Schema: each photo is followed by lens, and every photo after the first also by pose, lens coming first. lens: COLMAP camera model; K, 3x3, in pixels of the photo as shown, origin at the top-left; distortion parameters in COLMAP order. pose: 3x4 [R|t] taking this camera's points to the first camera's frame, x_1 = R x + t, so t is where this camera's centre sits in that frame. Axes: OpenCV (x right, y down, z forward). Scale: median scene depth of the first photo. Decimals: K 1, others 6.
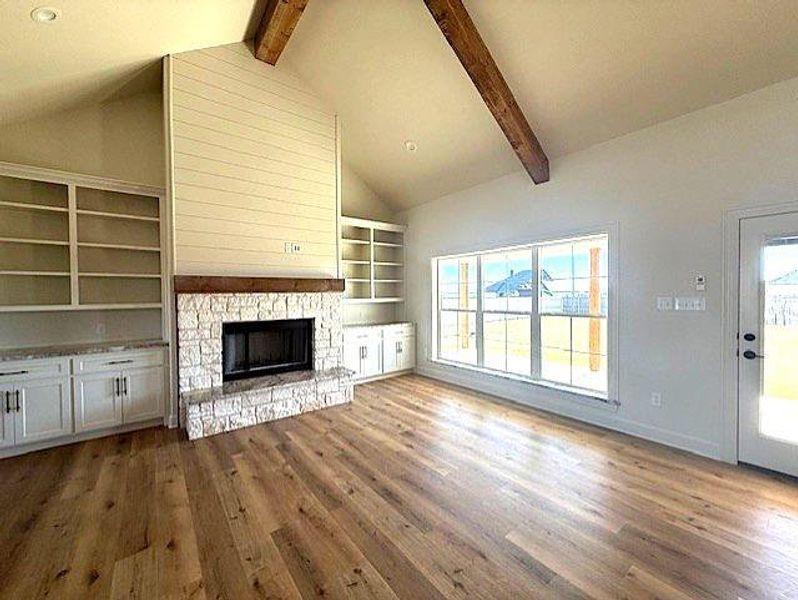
lens RADIAL K [[317.2, 0, 398.5], [0, 317.2, 300.4], [0, 0, 1]] dist [-0.001781, 0.000263]
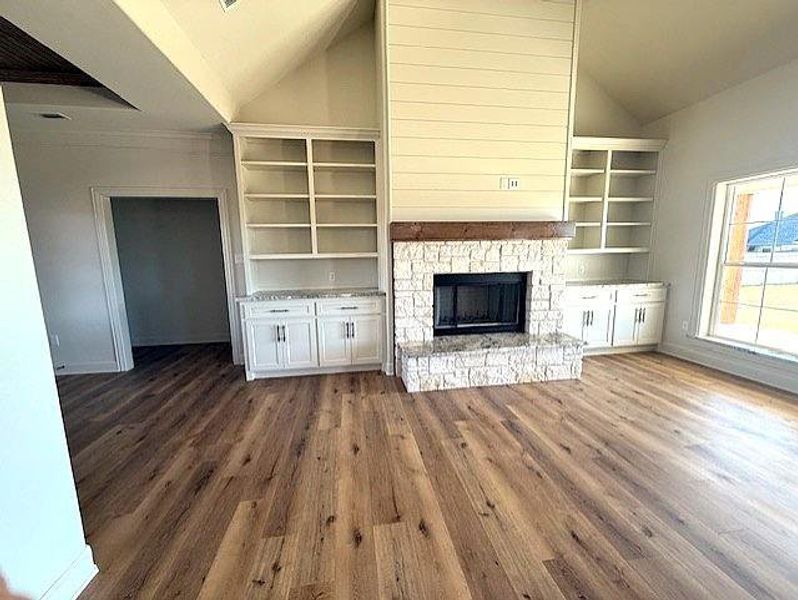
lens RADIAL K [[317.2, 0, 398.5], [0, 317.2, 300.4], [0, 0, 1]] dist [-0.001781, 0.000263]
pose [[0.875038, 0.067951, -0.479262, -0.206745], [-0.000751, 0.990287, 0.139035, 0.019758], [0.484054, -0.121301, 0.866590, 0.149281]]
